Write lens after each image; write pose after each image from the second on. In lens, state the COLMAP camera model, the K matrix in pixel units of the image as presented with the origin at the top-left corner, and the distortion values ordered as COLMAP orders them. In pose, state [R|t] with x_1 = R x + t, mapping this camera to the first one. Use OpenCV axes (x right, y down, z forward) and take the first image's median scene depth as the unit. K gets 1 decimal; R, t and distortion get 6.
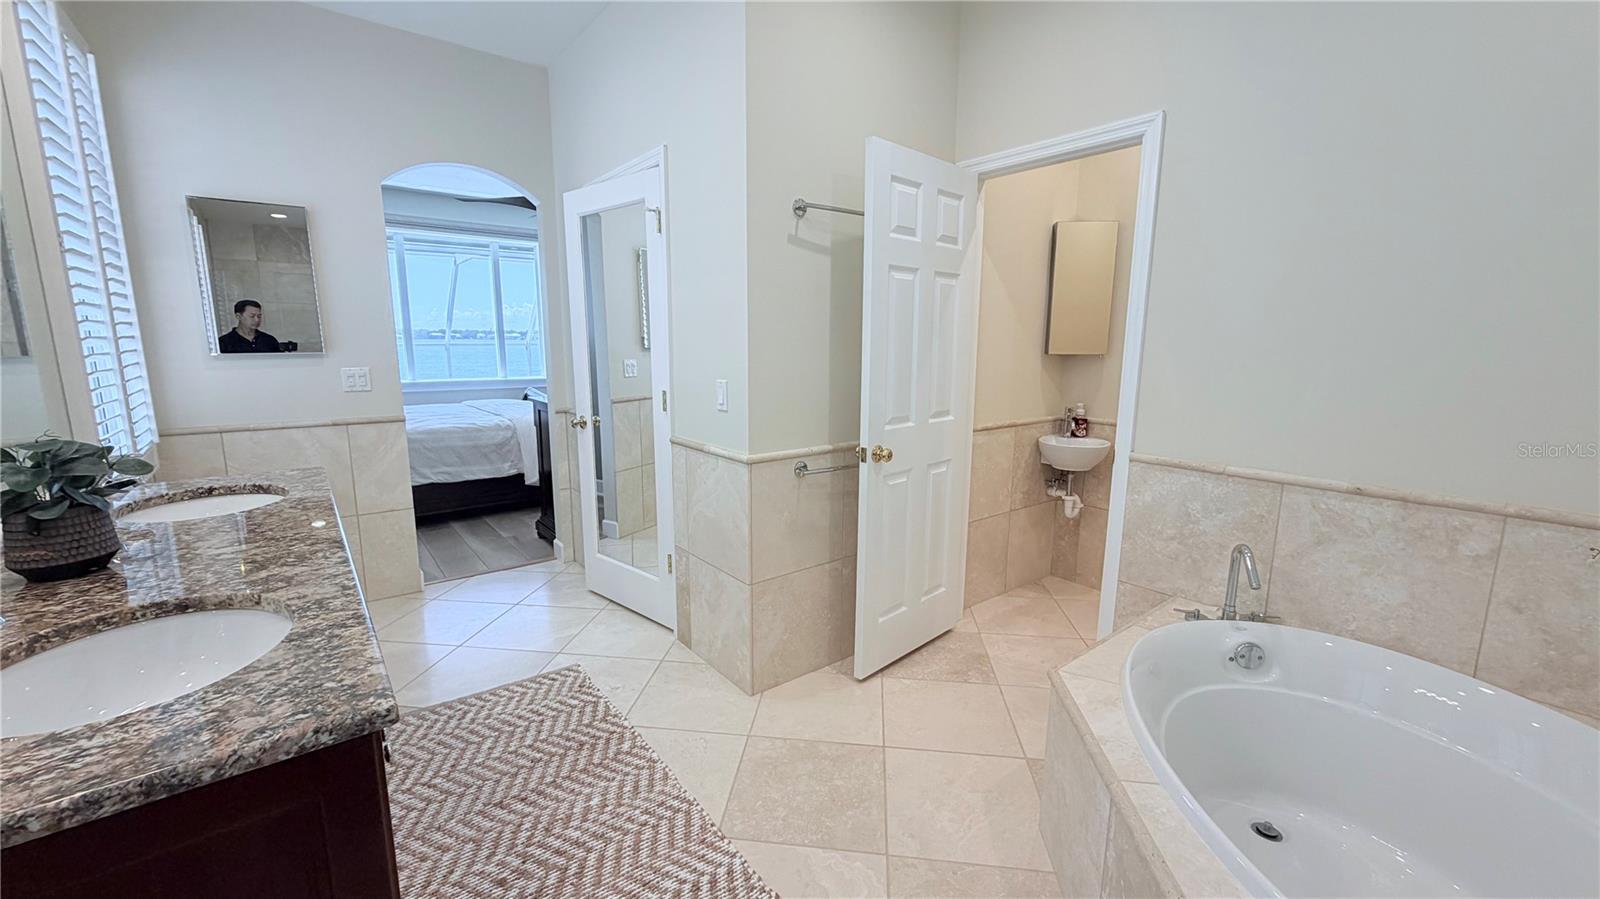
lens RADIAL K [[638.0, 0, 797.3], [0, 638.0, 454.6], [0, 0, 1]] dist [-0.002045, 0.000747]
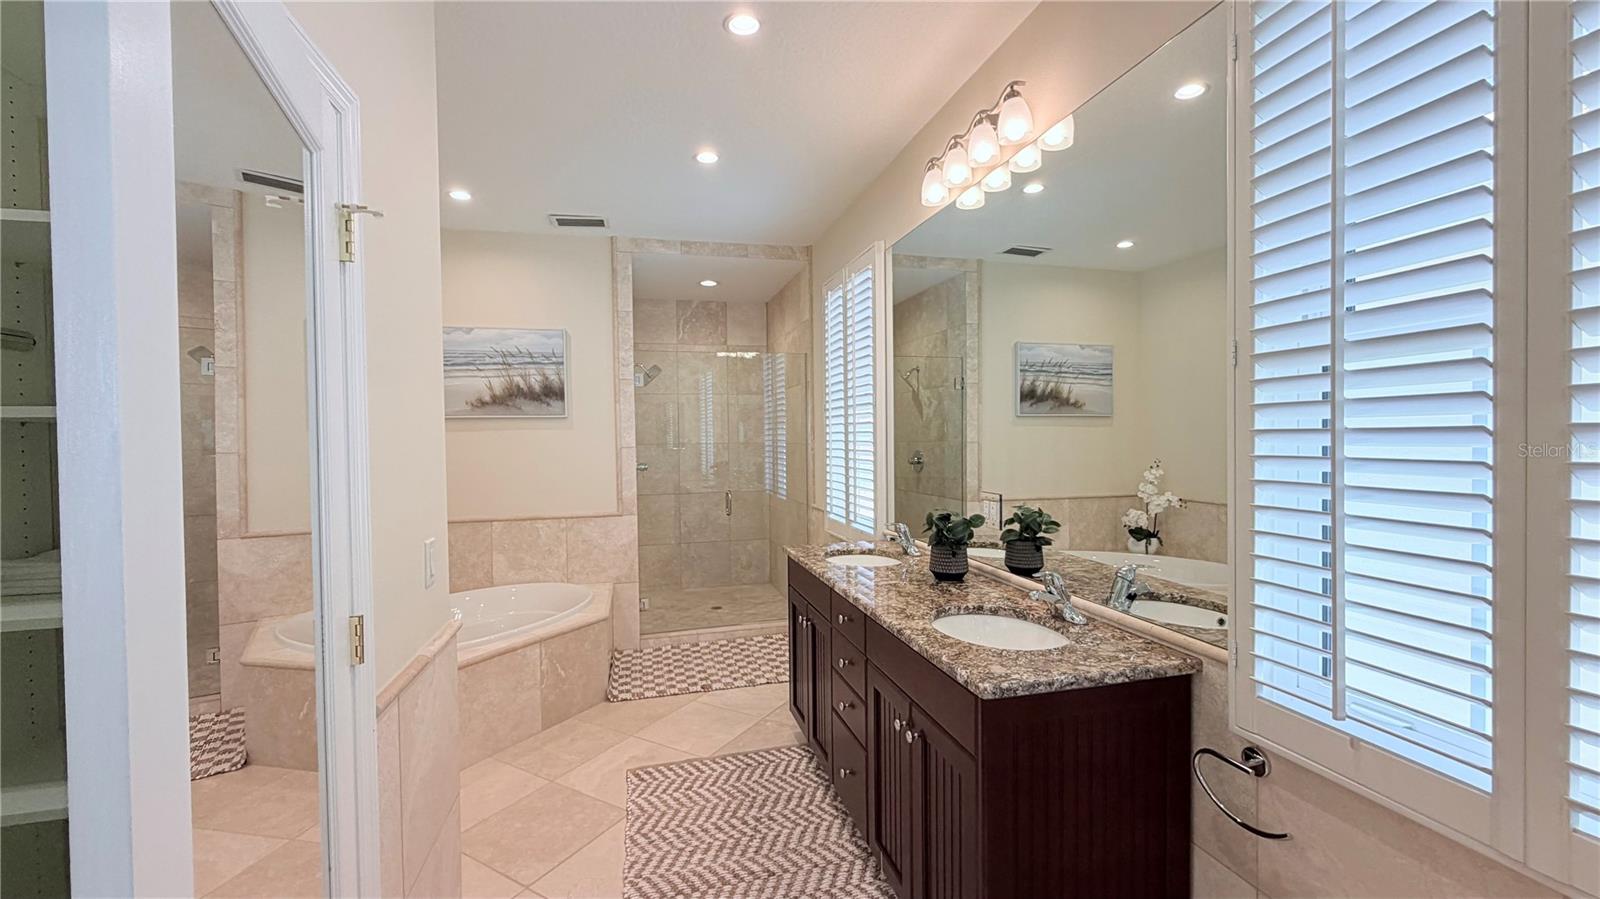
lens RADIAL K [[638.0, 0, 798.8], [0, 638.0, 448.5], [0, 0, 1]] dist [-0.002045, 0.000747]
pose [[-0.917999, -0.003967, 0.396564, -0.733857], [0.076148, 0.979580, 0.186074, -0.305843], [-0.389204, 0.201014, -0.898951, 1.412198]]
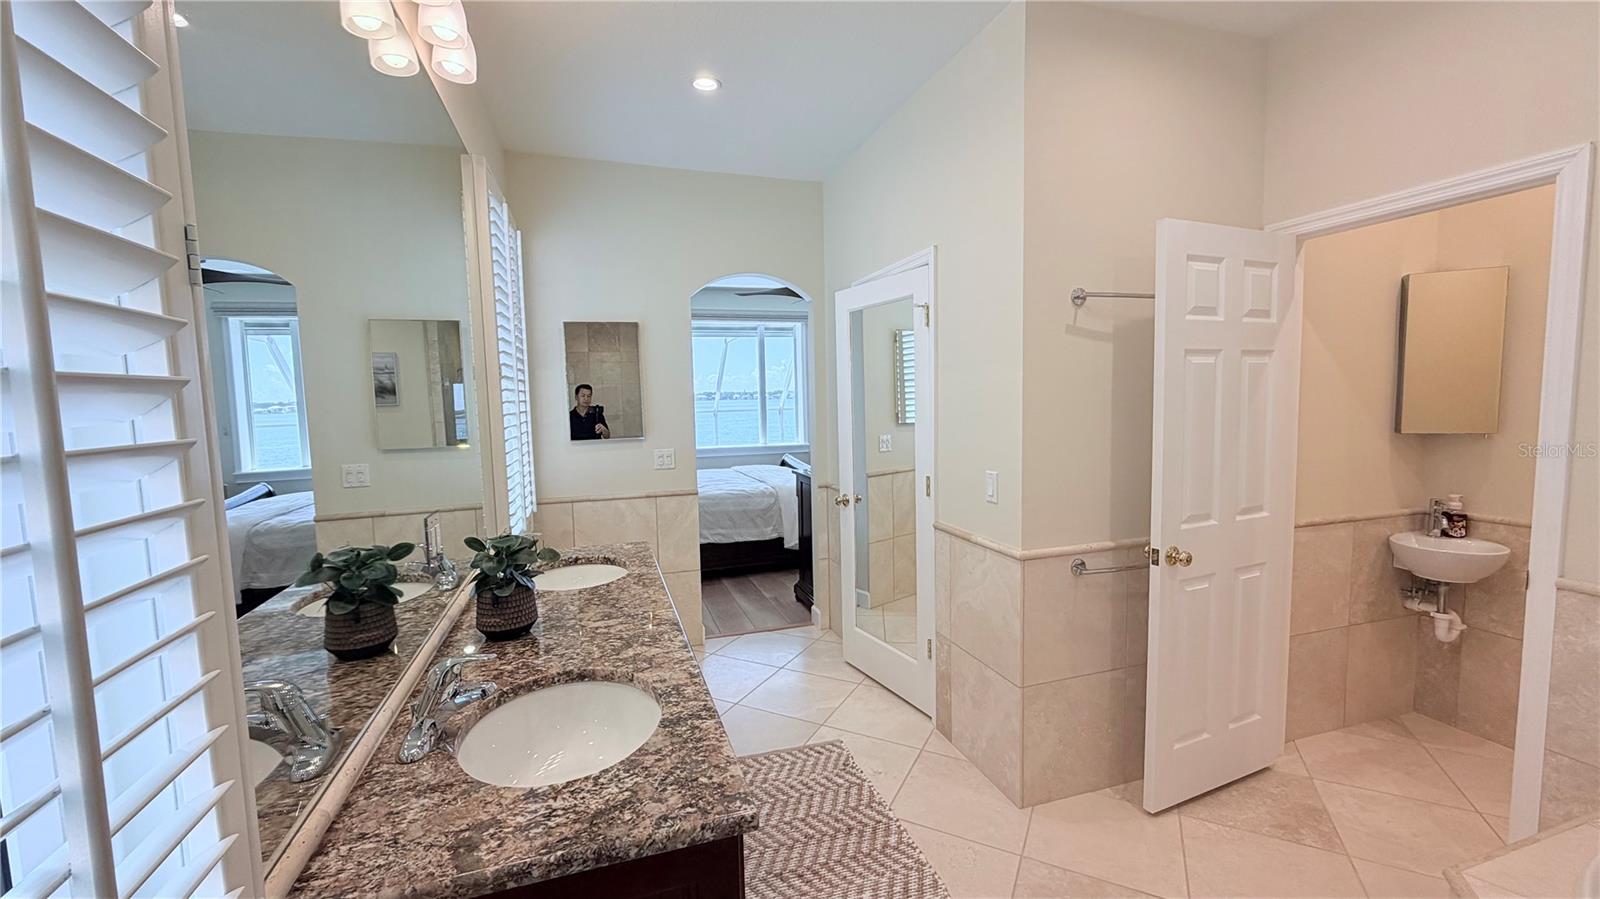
lens RADIAL K [[638.0, 0, 795.0], [0, 638.0, 453.8], [0, 0, 1]] dist [-0.002045, 0.000747]
pose [[0.934019, 0.004157, -0.357198, -0.050058], [-0.035578, 0.996043, -0.081439, -0.052422], [0.355446, 0.088774, 0.930472, -0.034920]]
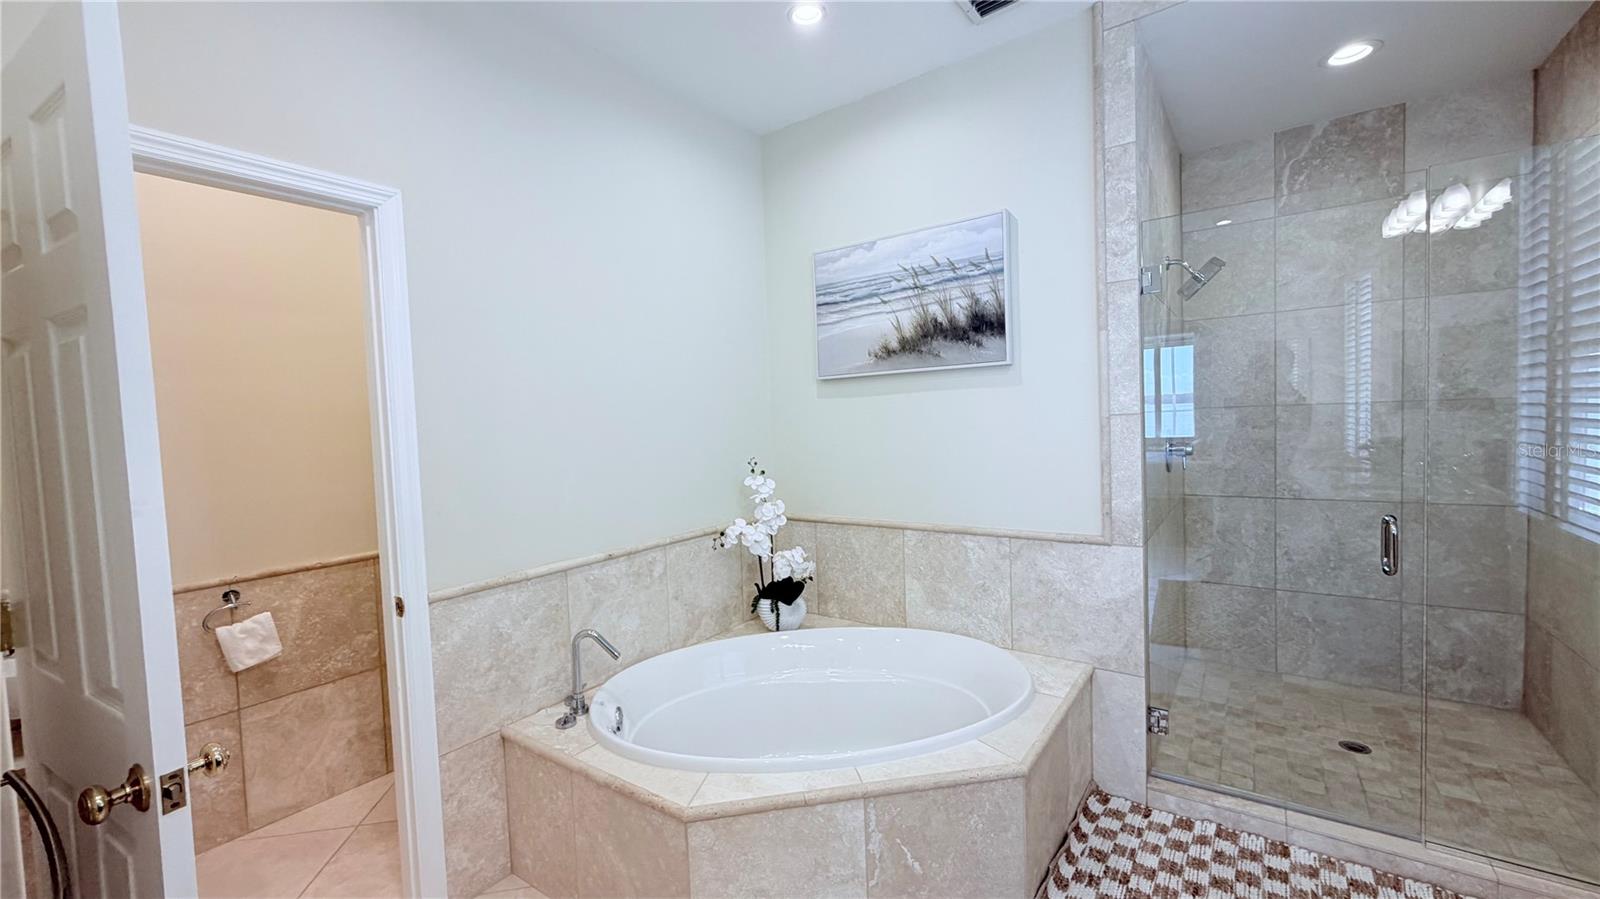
lens RADIAL K [[638.0, 0, 789.6], [0, 638.0, 449.1], [0, 0, 1]] dist [-0.002045, 0.000747]
pose [[-0.270243, -0.043117, 0.961826, -0.338588], [0.206119, 0.973244, 0.101542, -0.156512], [-0.940470, 0.225691, -0.254125, 0.685591]]
